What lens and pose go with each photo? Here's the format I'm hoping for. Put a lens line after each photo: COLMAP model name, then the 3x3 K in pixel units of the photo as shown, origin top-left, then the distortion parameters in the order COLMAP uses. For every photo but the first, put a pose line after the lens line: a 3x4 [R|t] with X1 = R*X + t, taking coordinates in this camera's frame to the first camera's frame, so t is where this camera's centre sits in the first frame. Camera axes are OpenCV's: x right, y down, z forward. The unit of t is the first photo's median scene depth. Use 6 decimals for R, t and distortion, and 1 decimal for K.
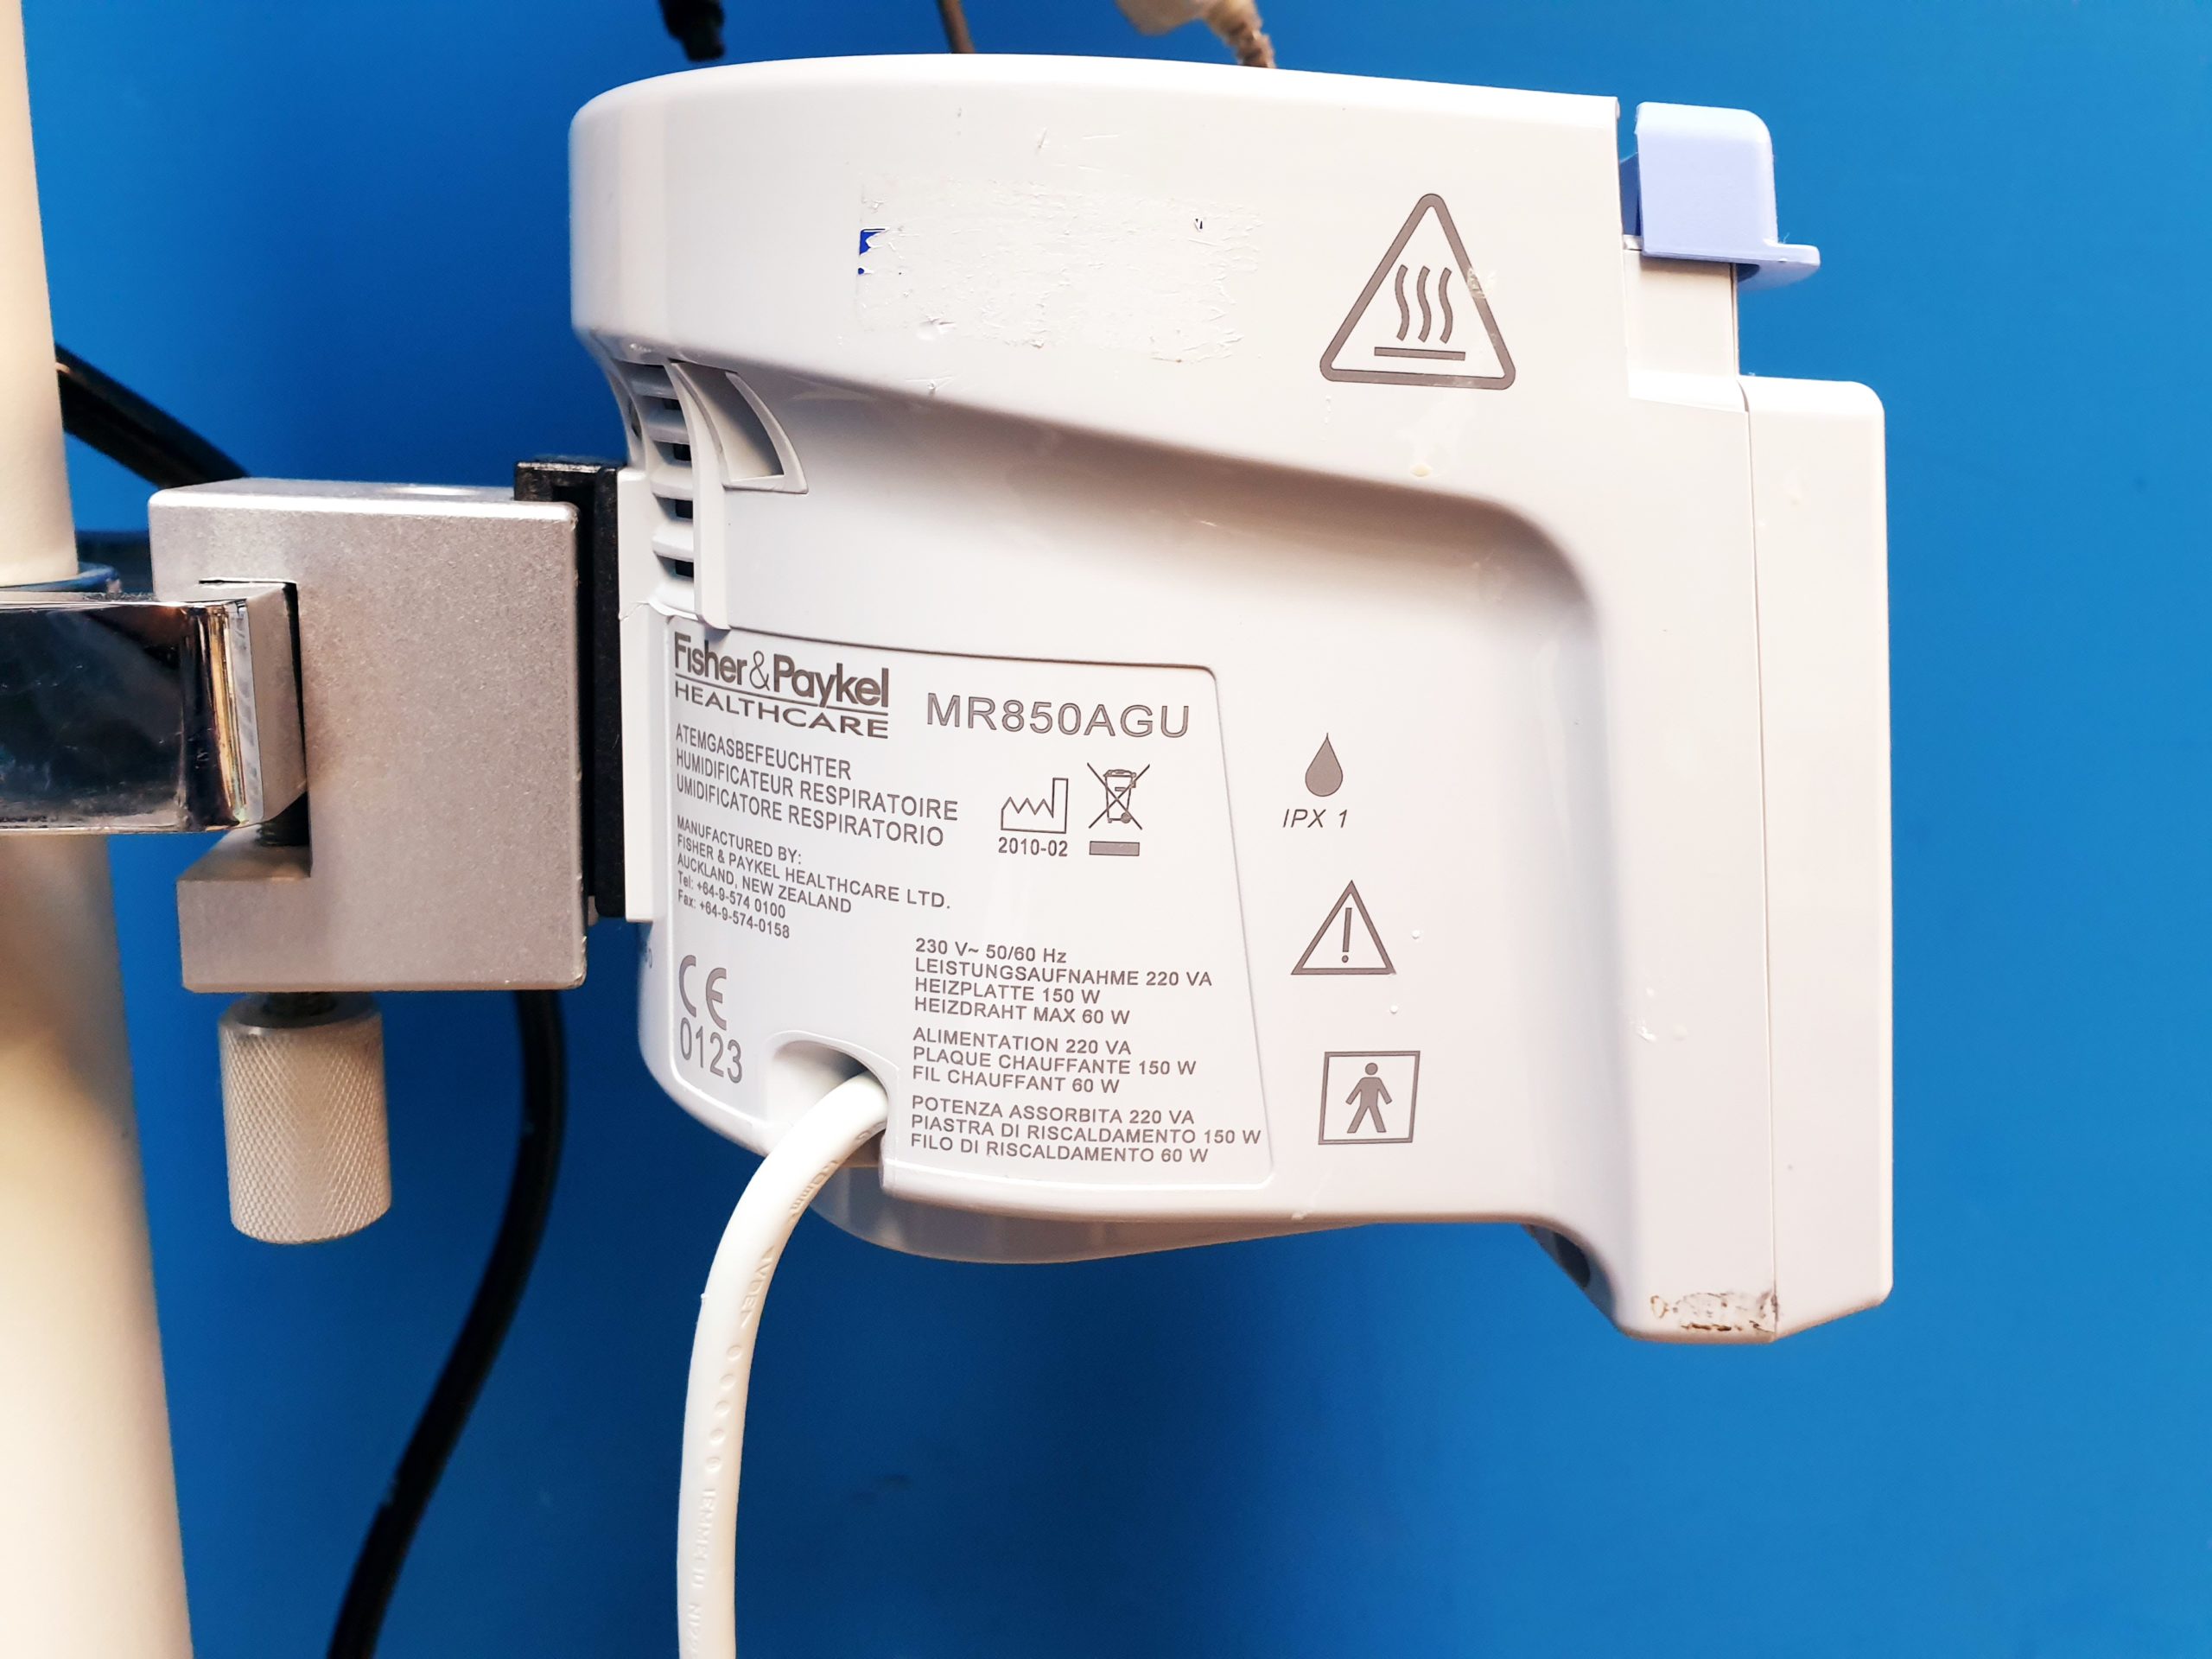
lens RADIAL K [[1833.0, 0, 1148.6], [0, 1833.0, 936.0], [0, 0, 1]] dist [0.016764, -0.010620]
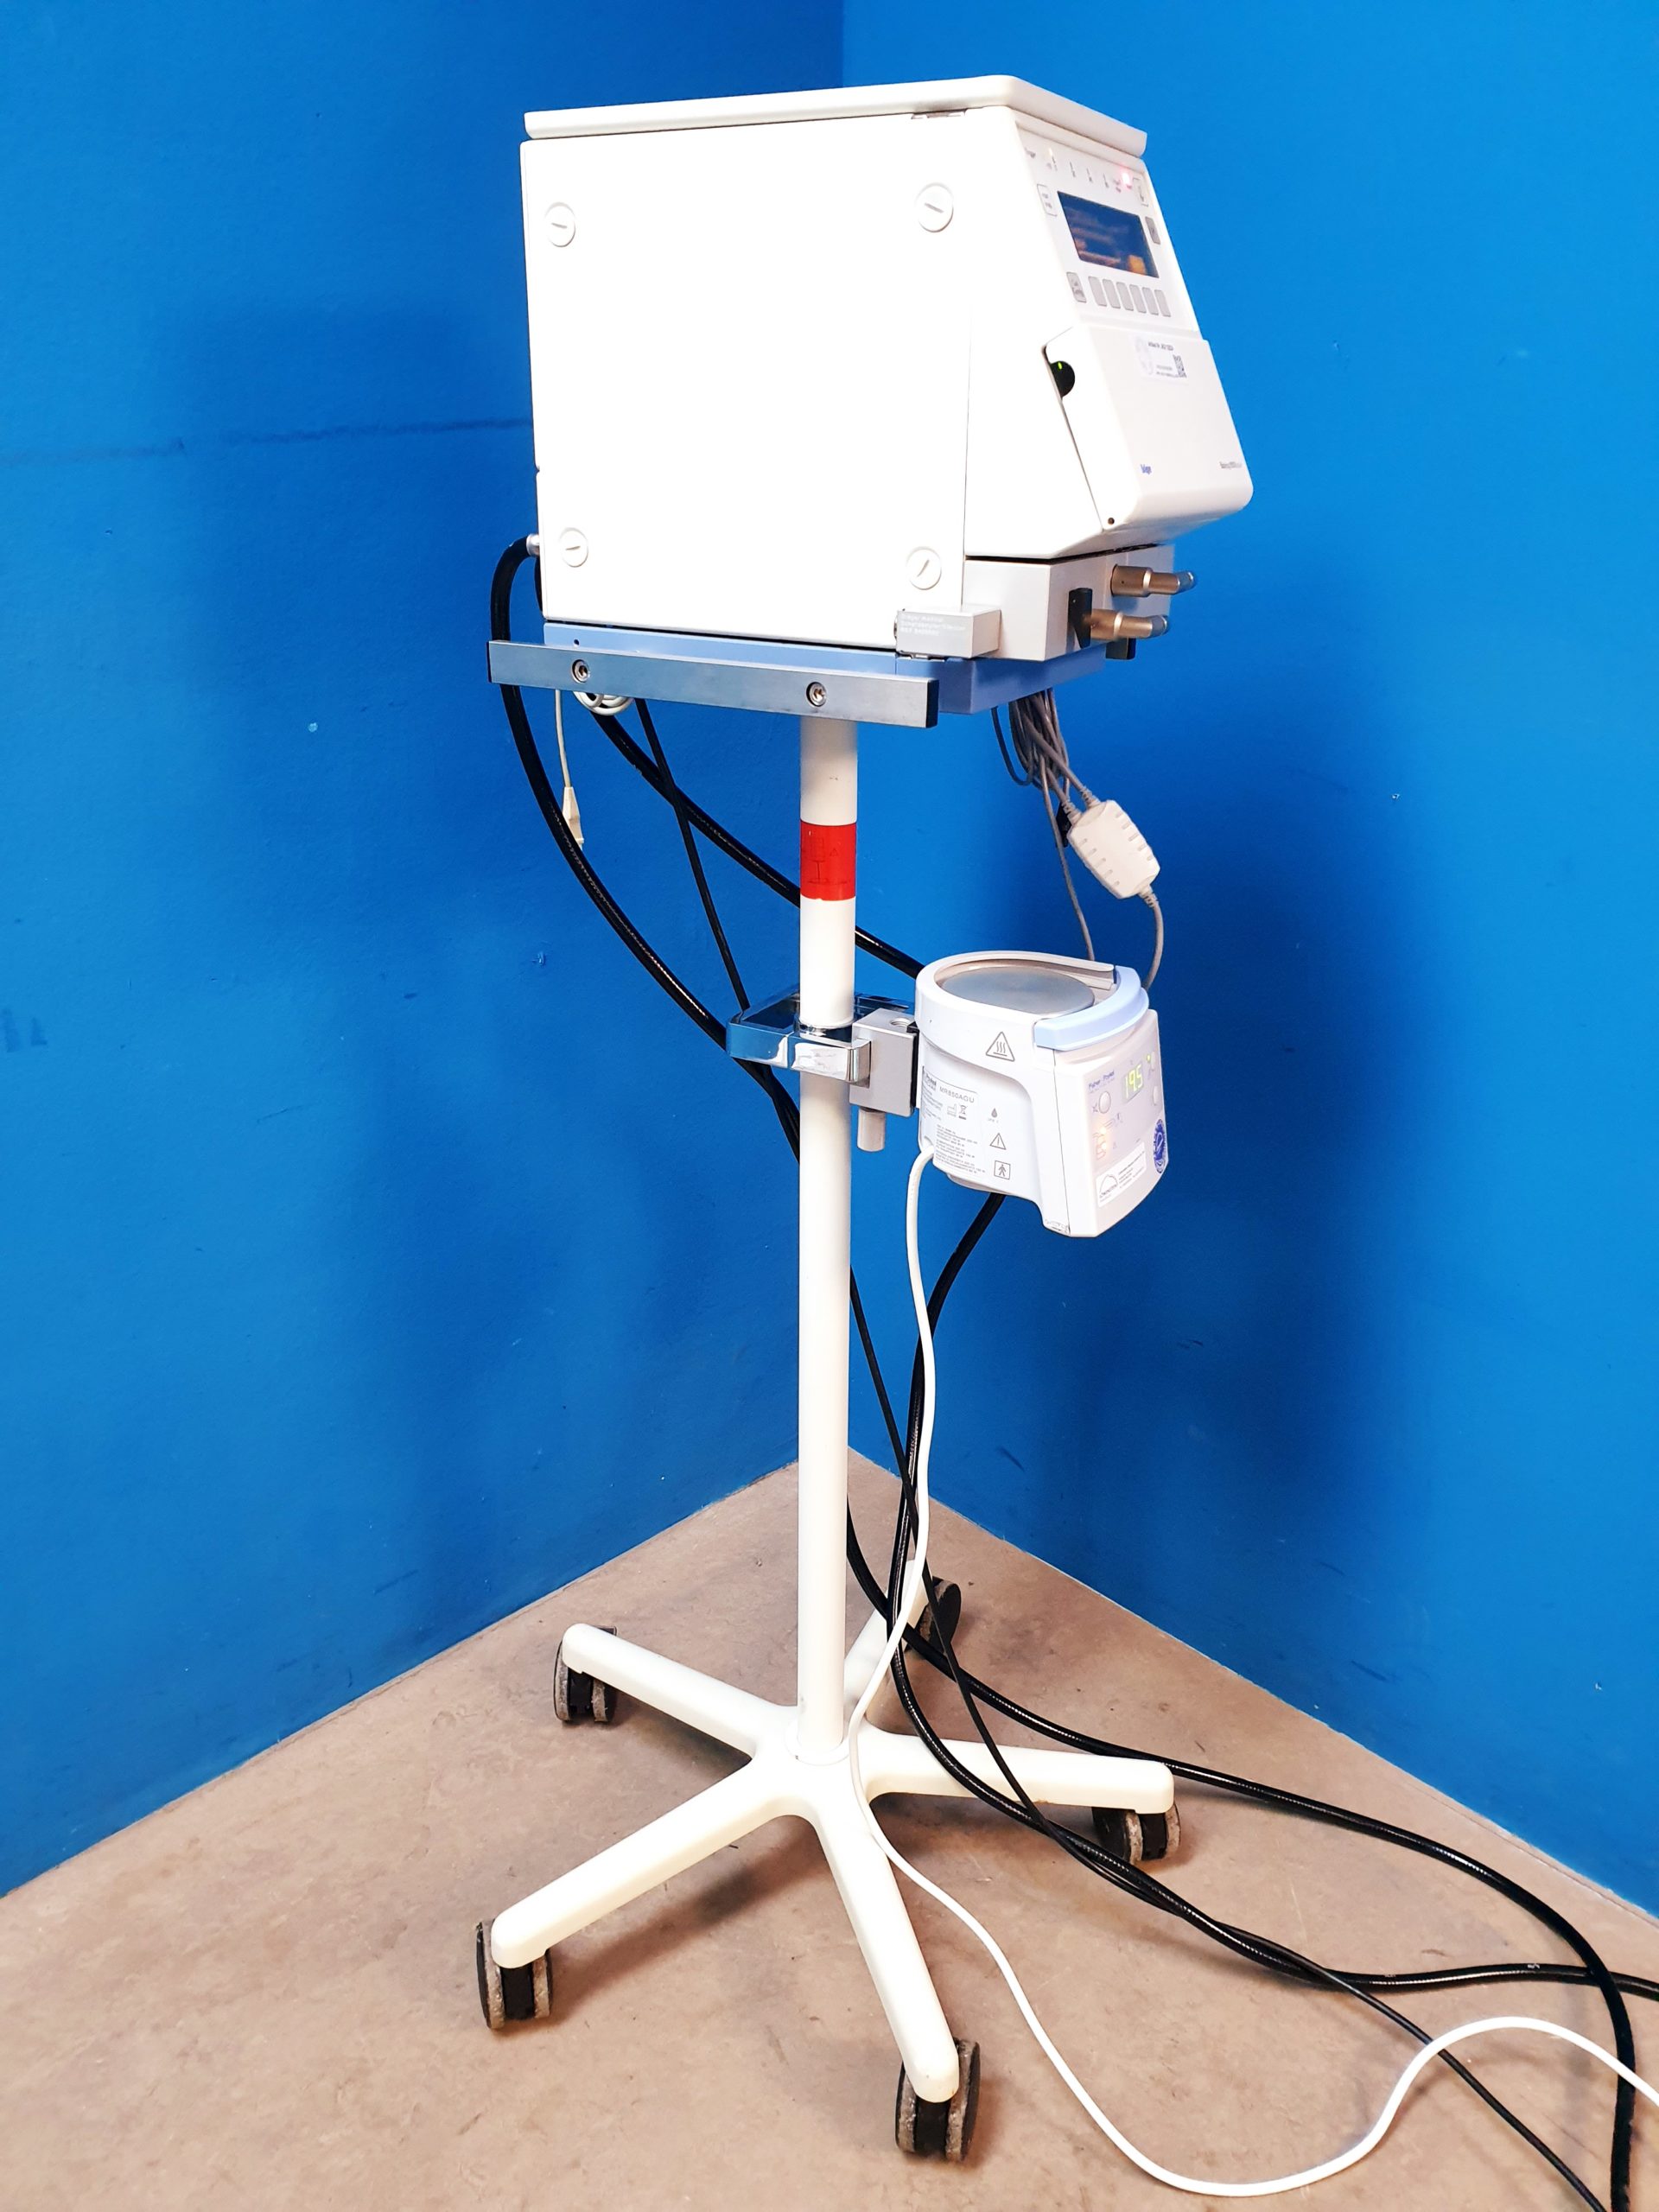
lens RADIAL K [[1833.0, 0, 910.8], [0, 1833.0, 1105.9], [0, 0, 1]] dist [0.016764, -0.010620]
pose [[0.775426, 0.226827, -0.589292, 3.248443], [-0.181730, 0.973933, 0.135750, -0.836172], [0.604723, 0.001828, 0.796434, -3.730819]]
